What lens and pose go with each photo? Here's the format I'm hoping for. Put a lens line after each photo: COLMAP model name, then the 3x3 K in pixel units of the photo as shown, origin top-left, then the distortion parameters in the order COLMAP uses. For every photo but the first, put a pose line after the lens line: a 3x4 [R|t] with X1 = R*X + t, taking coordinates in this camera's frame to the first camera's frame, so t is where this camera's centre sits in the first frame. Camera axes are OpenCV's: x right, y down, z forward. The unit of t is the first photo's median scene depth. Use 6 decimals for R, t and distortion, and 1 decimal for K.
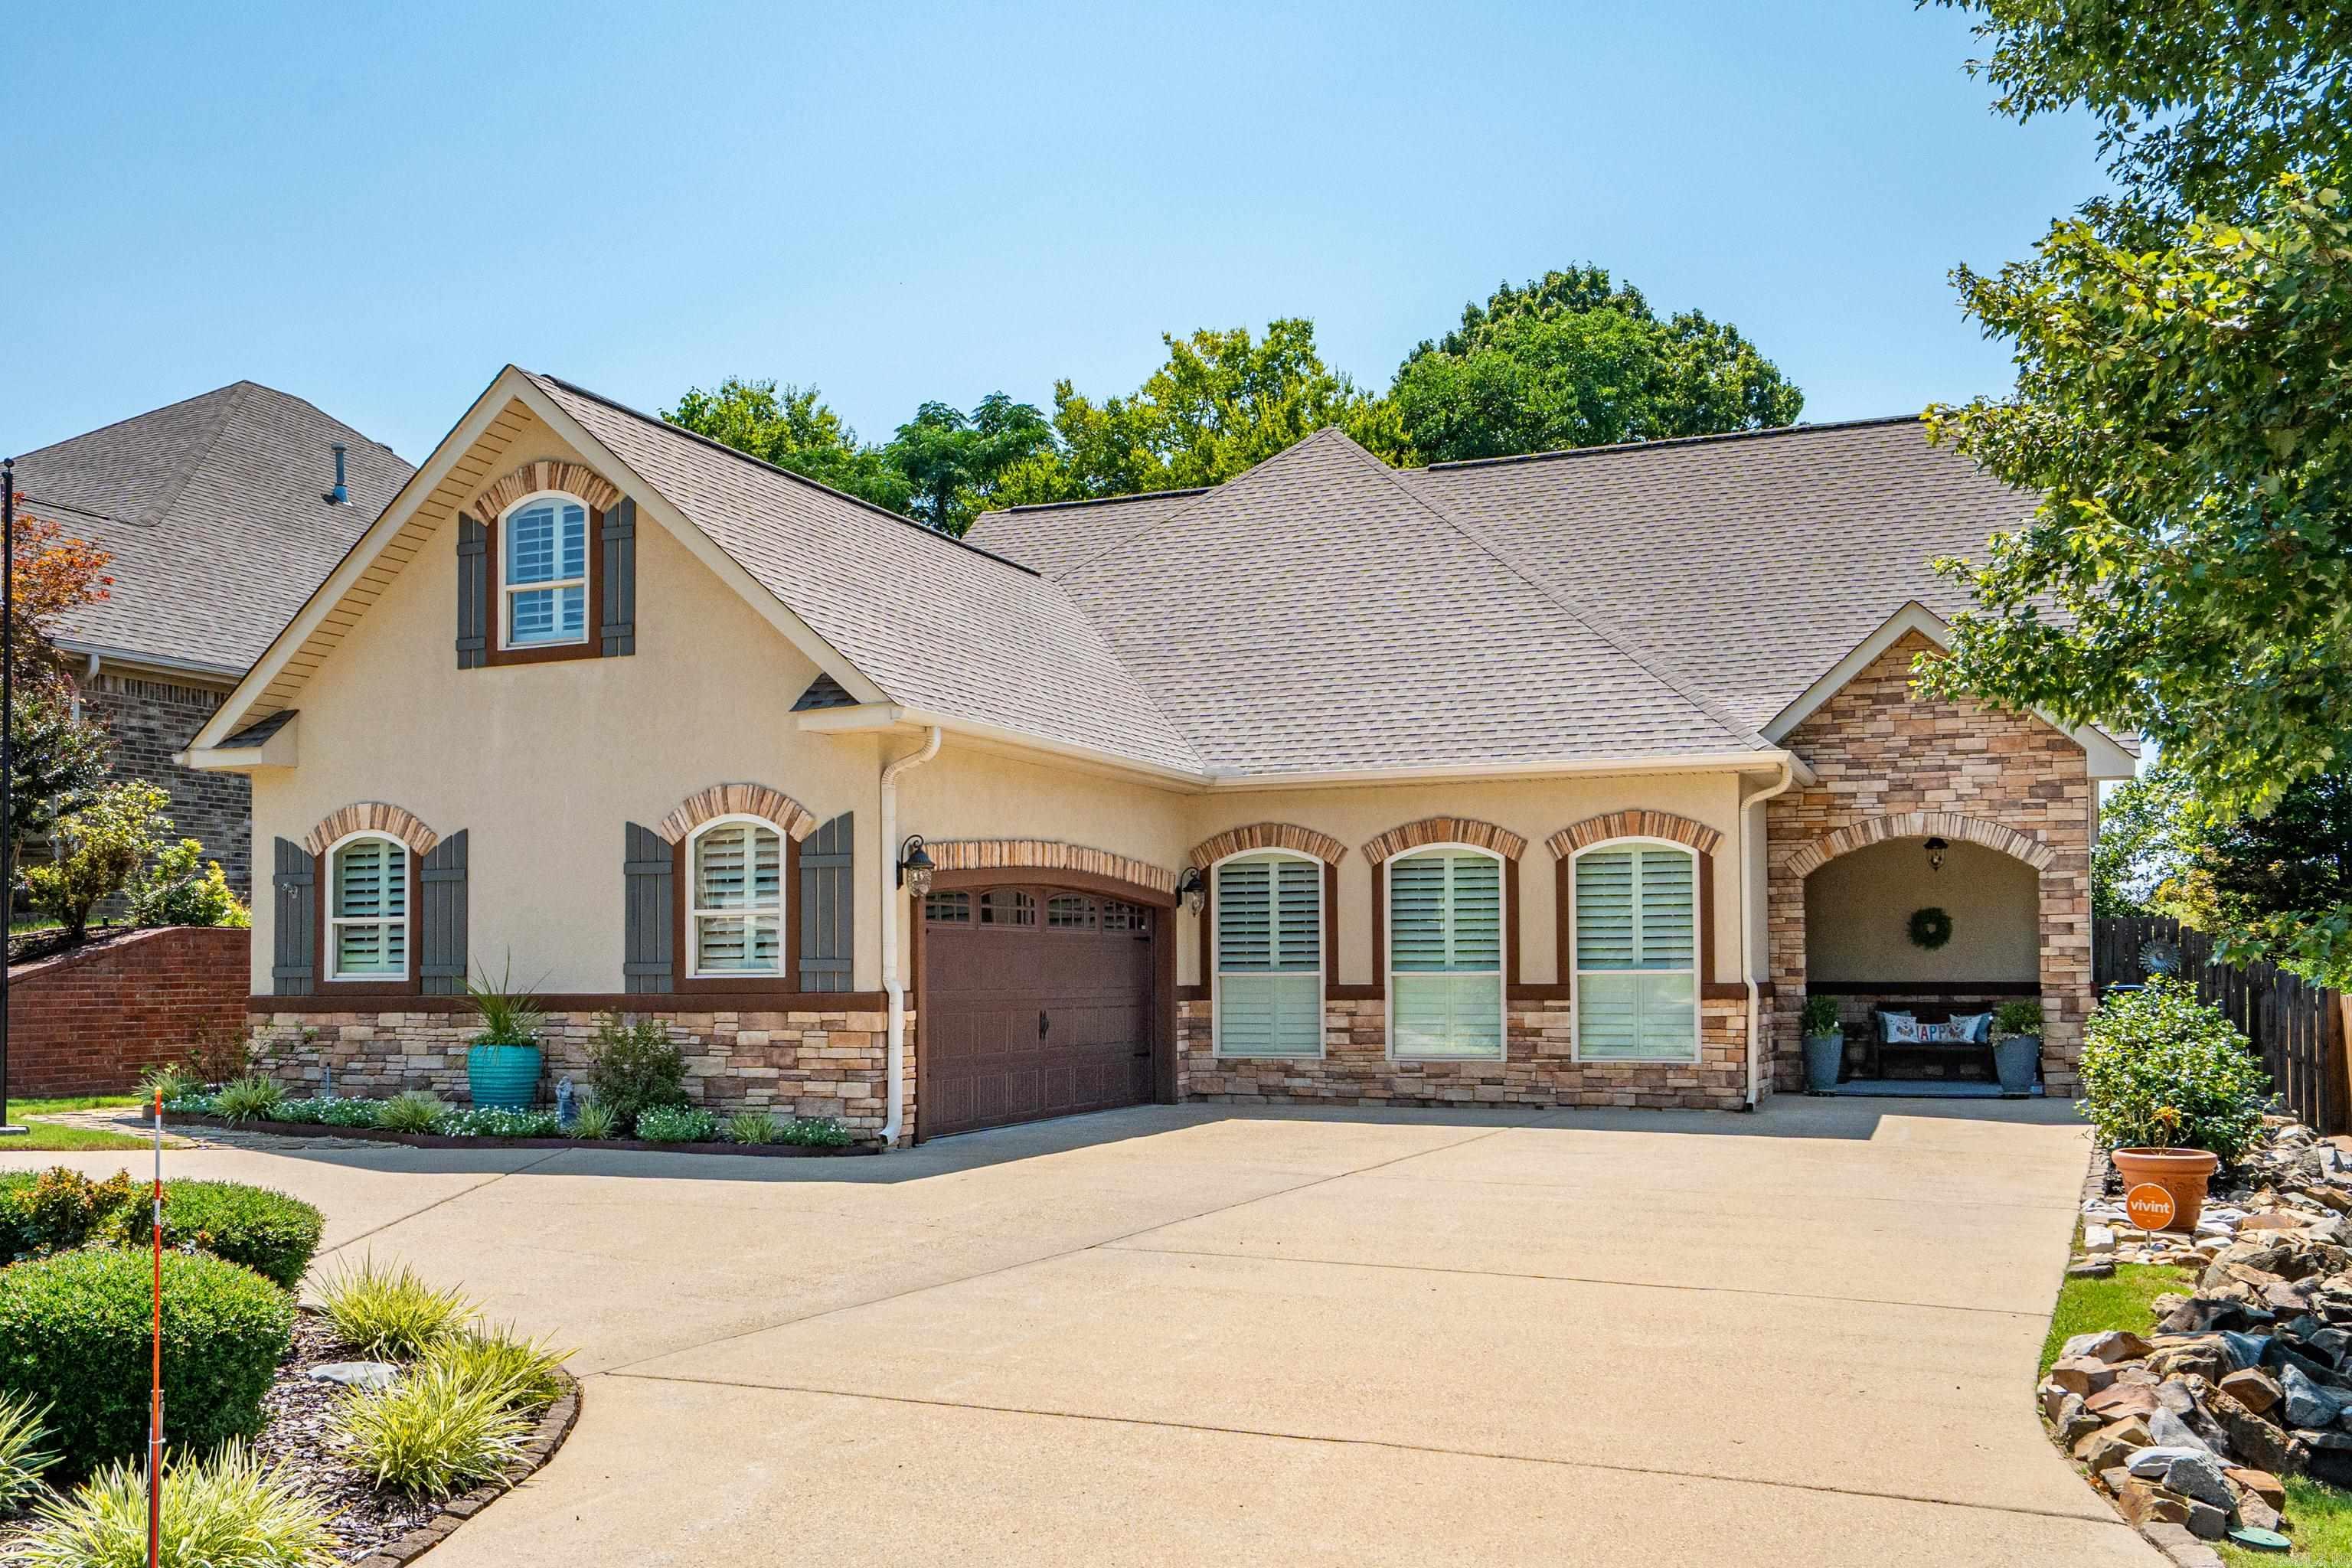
lens RADIAL K [[1944.2, 0, 1236.0], [0, 1944.2, 945.3], [0, 0, 1]] dist [0.001103, 0.006575]
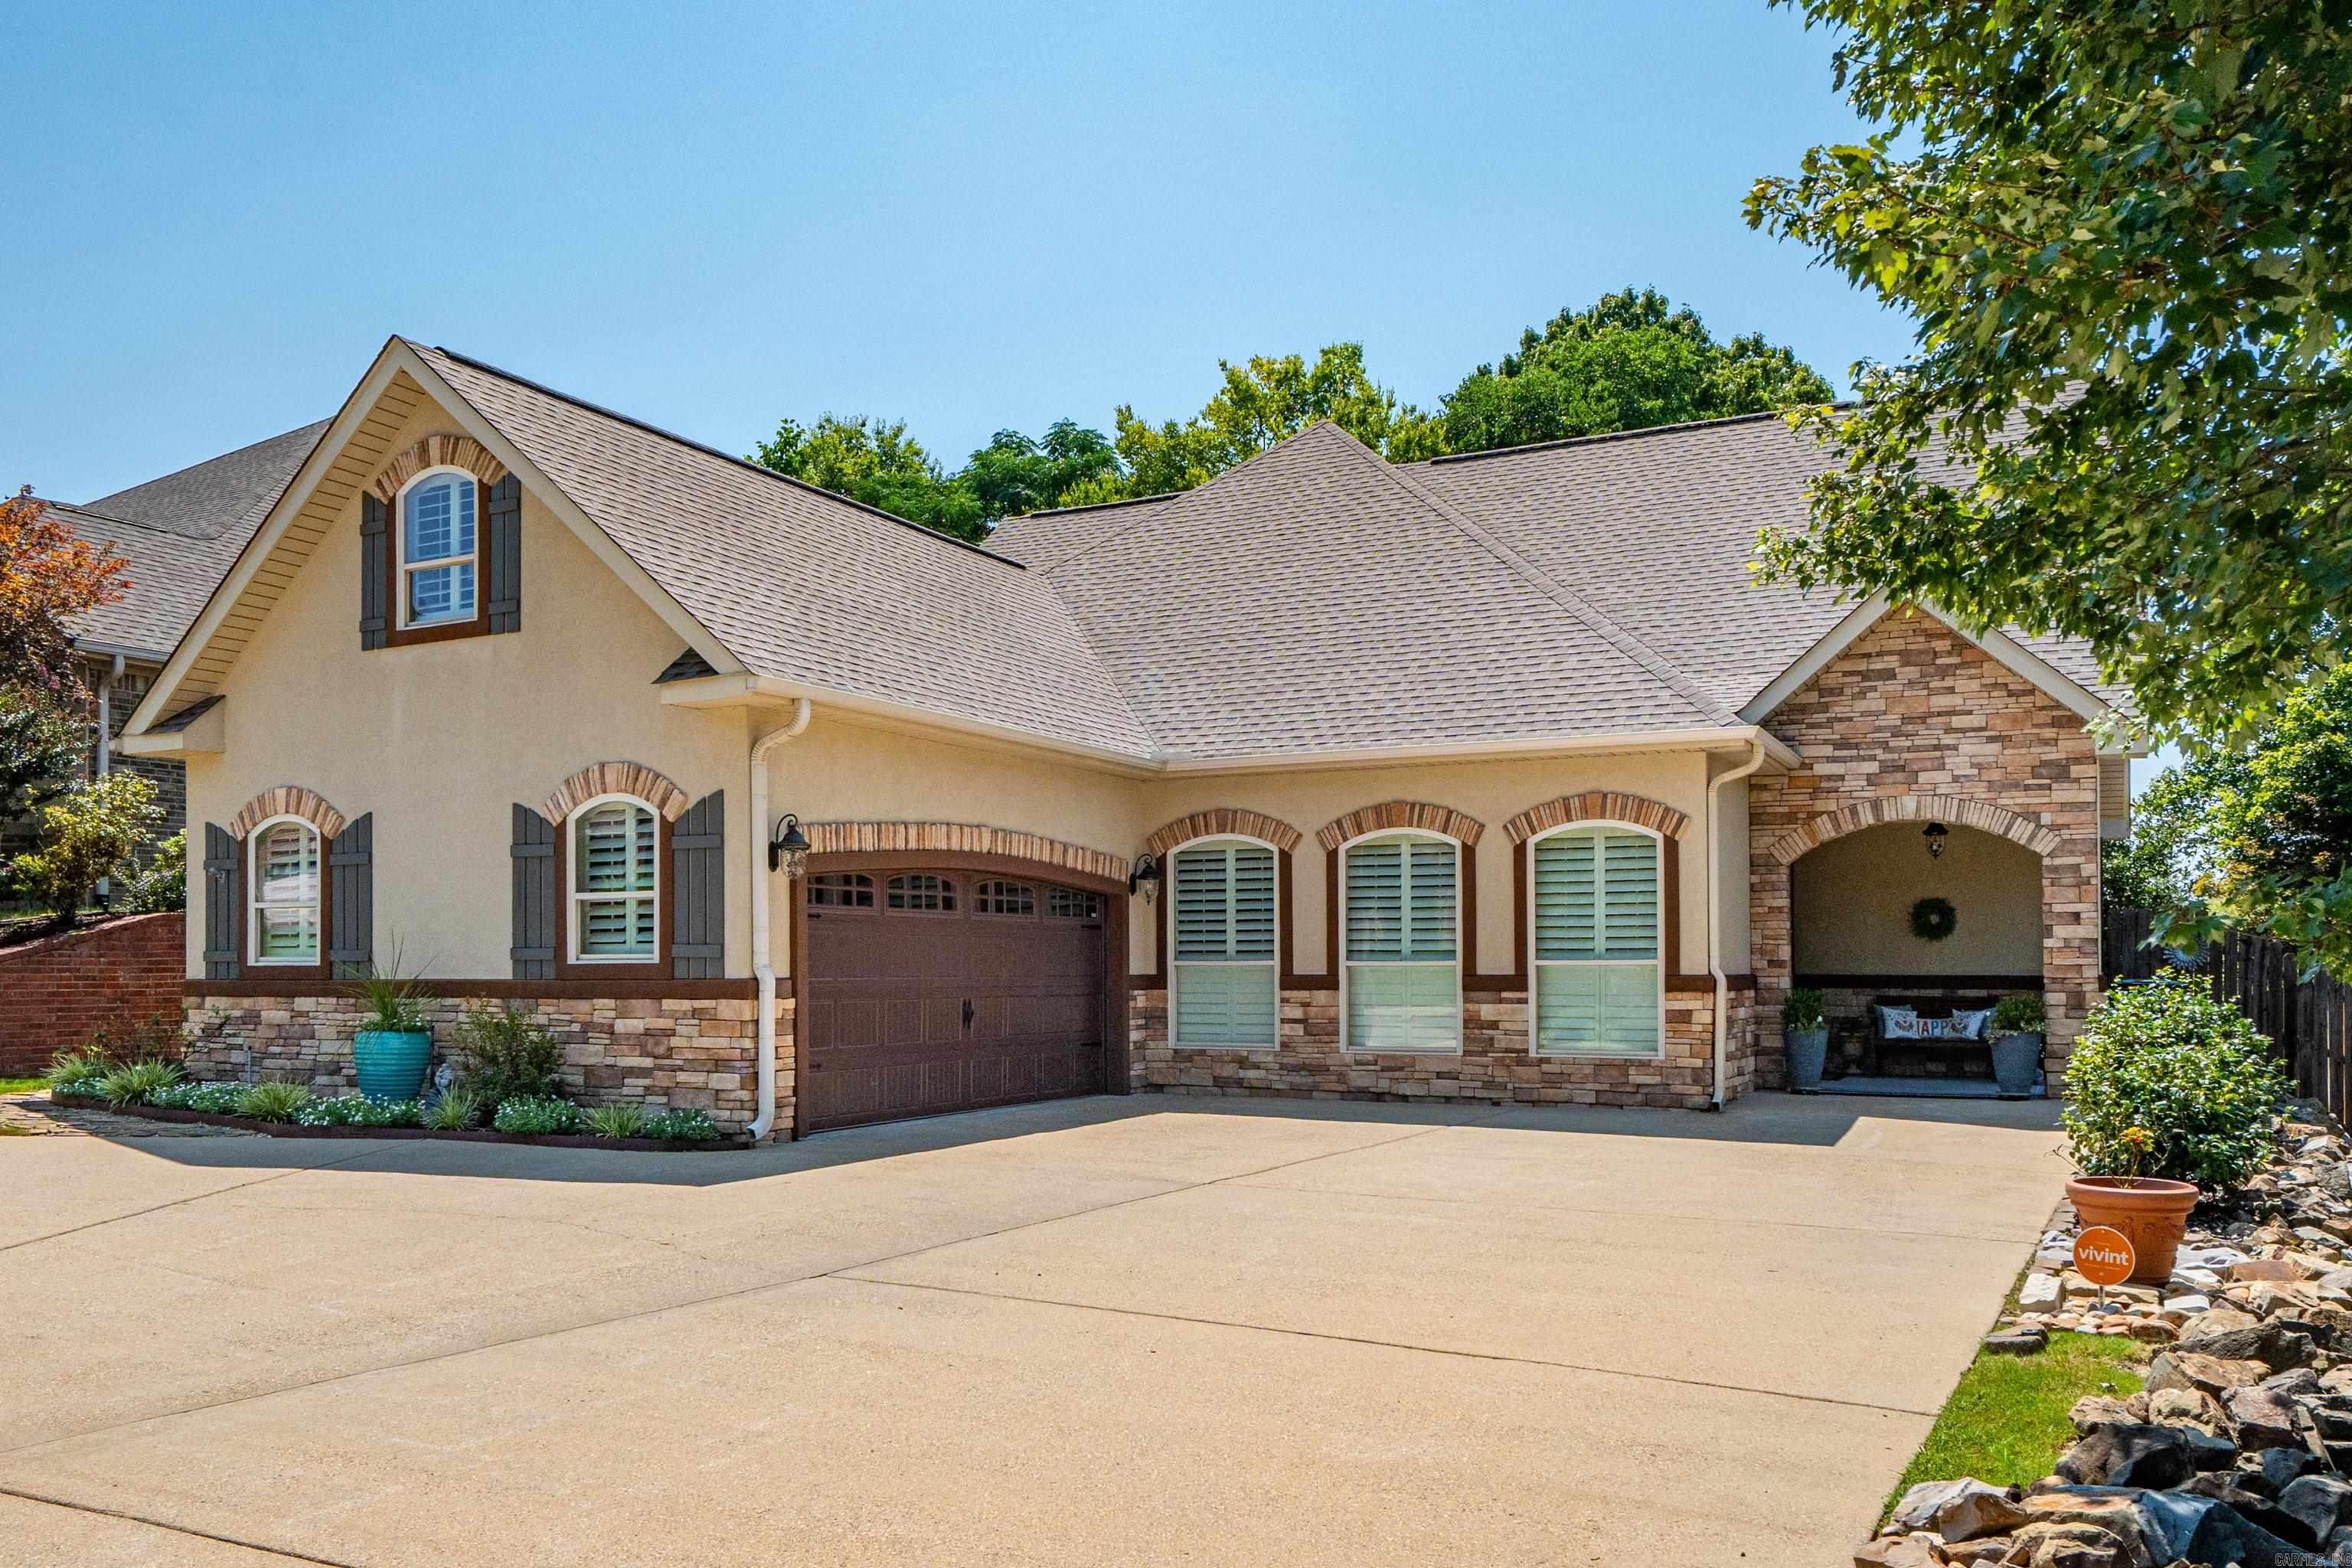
lens RADIAL K [[1746.4, 0, 1172.1], [0, 1746.4, 959.2], [0, 0, 1]] dist [-0.003804, 0.003679]
pose [[0.995281, 0.004370, -0.096939, 0.082564], [-0.003306, 0.999933, 0.011131, 0.003257], [0.096981, -0.010758, 0.995228, 0.131577]]
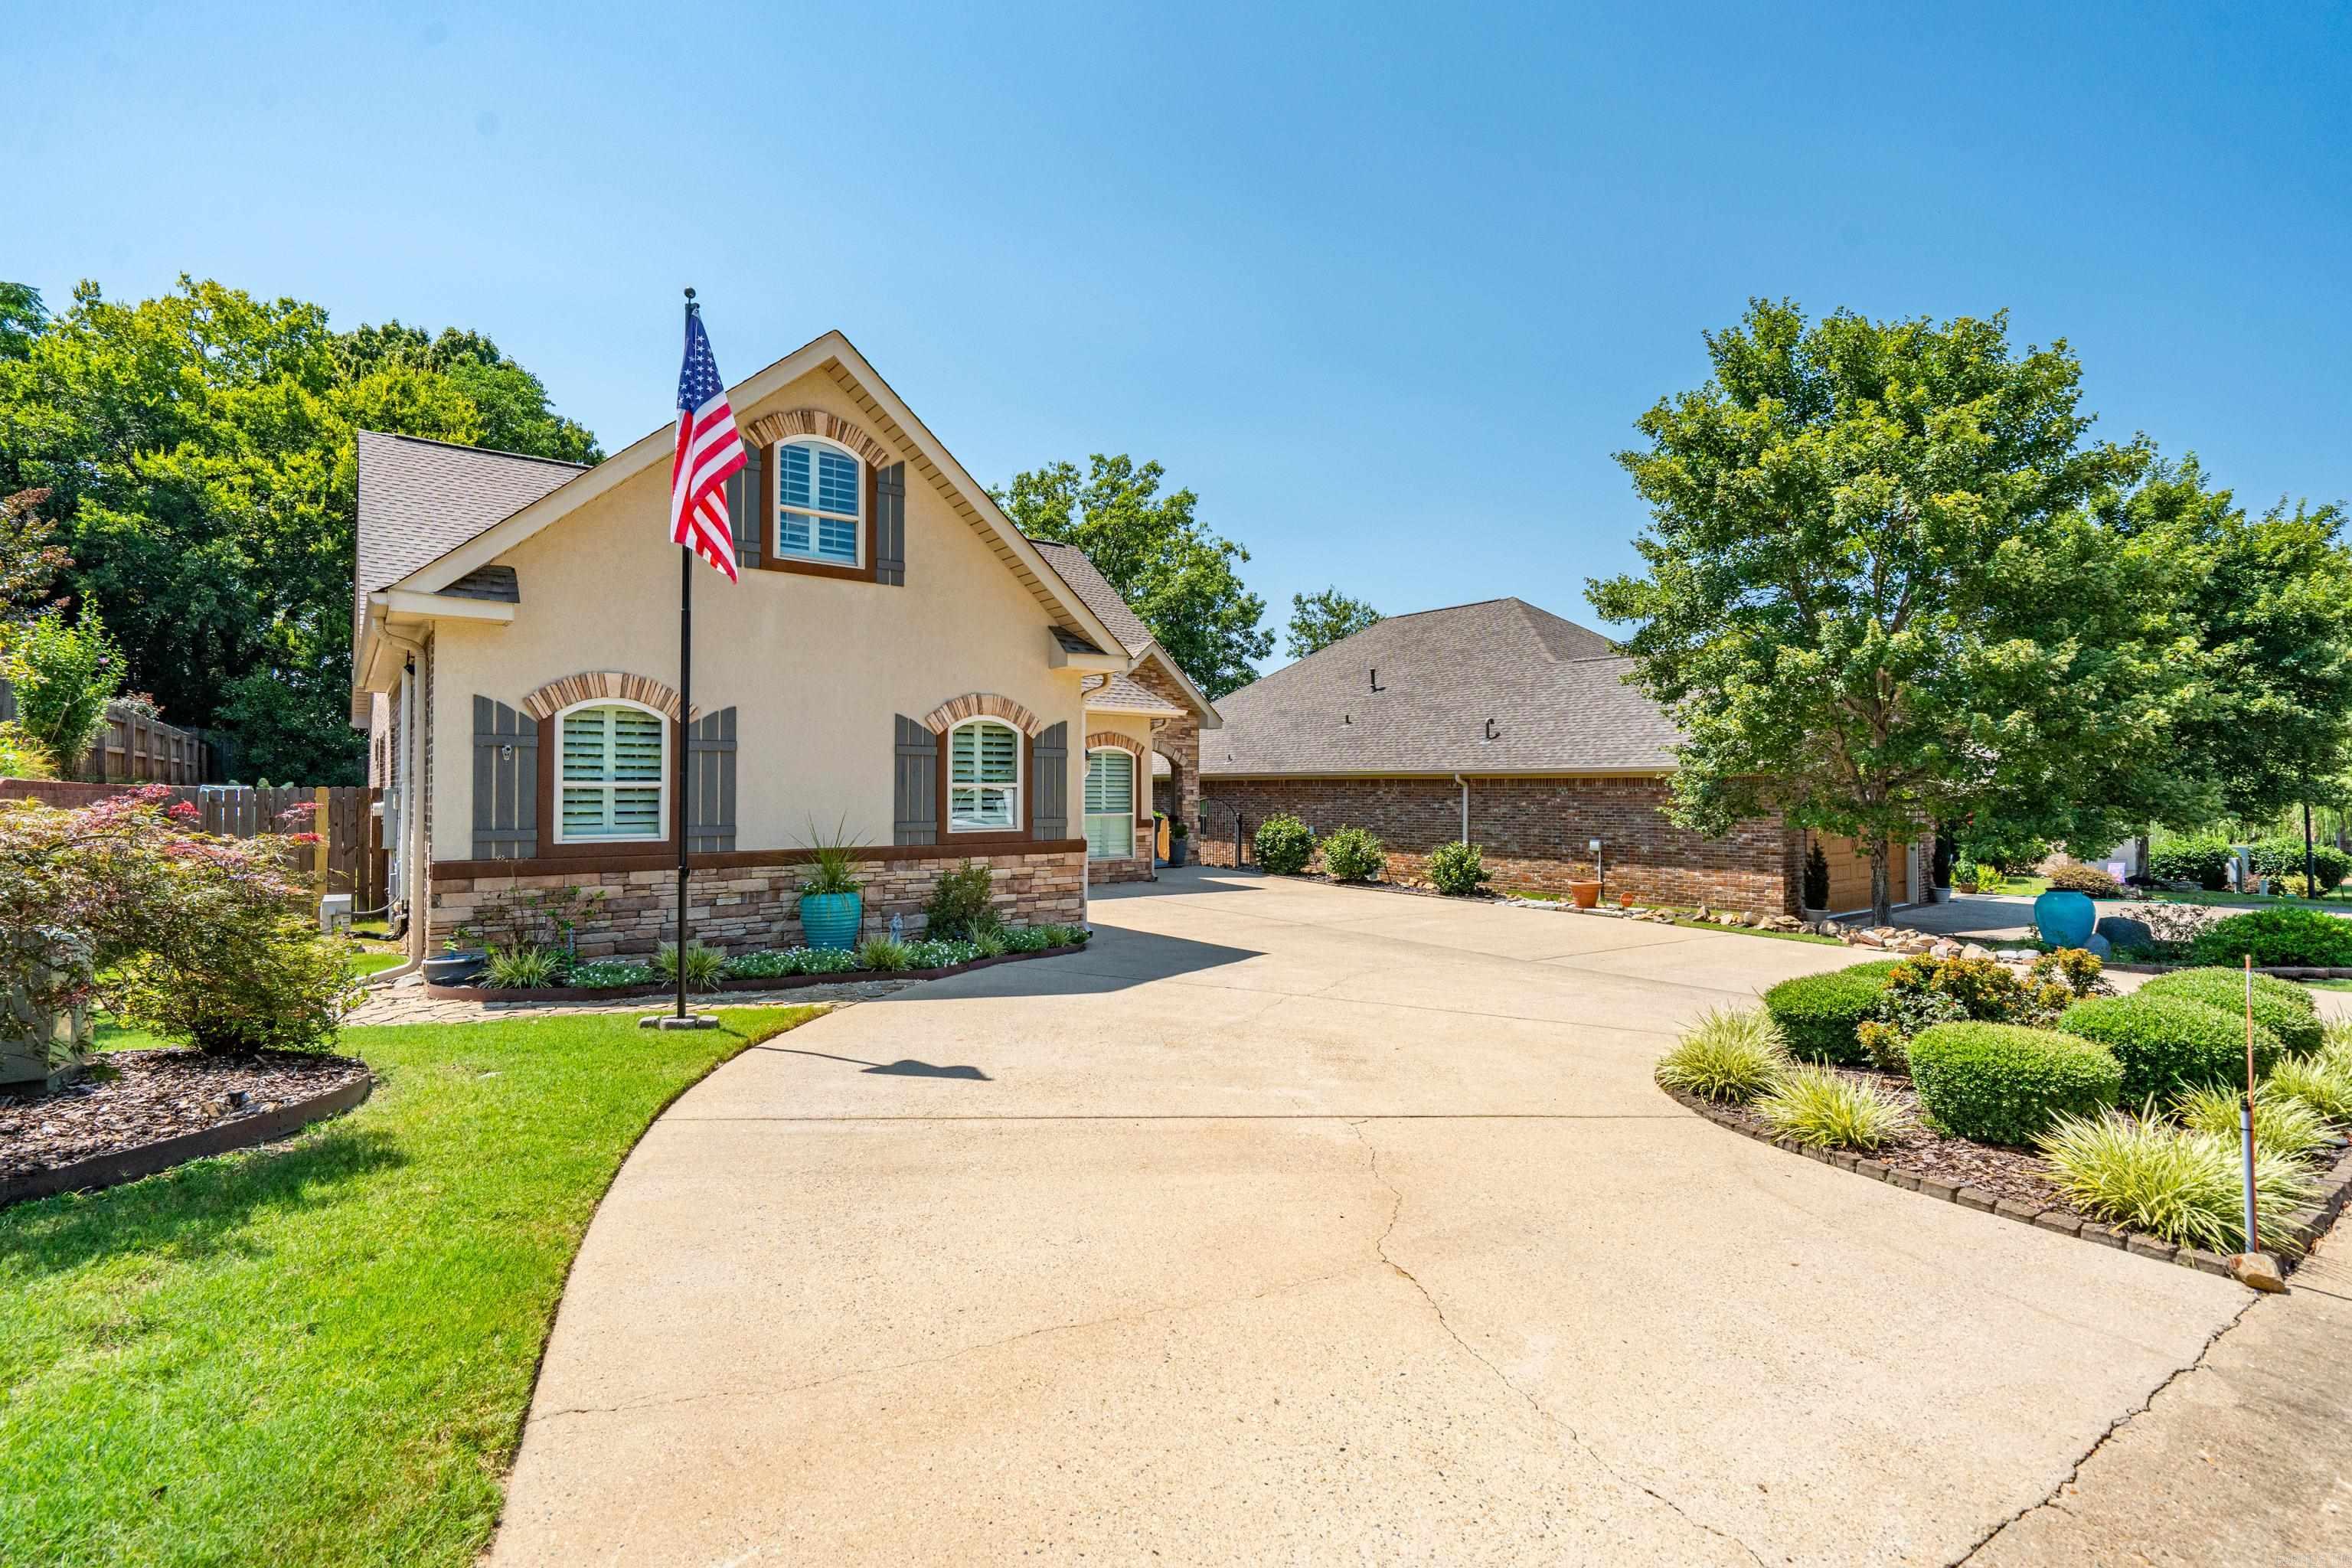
lens RADIAL K [[1034.7, 0, 1137.1], [0, 1034.7, 811.8], [0, 0, 1]] dist [-0.004443, 0.000219]
pose [[0.557657, -0.010494, 0.830005, -0.656903], [-0.014606, 0.999641, 0.022452, -0.013208], [-0.829943, -0.024643, 0.557303, 0.394282]]
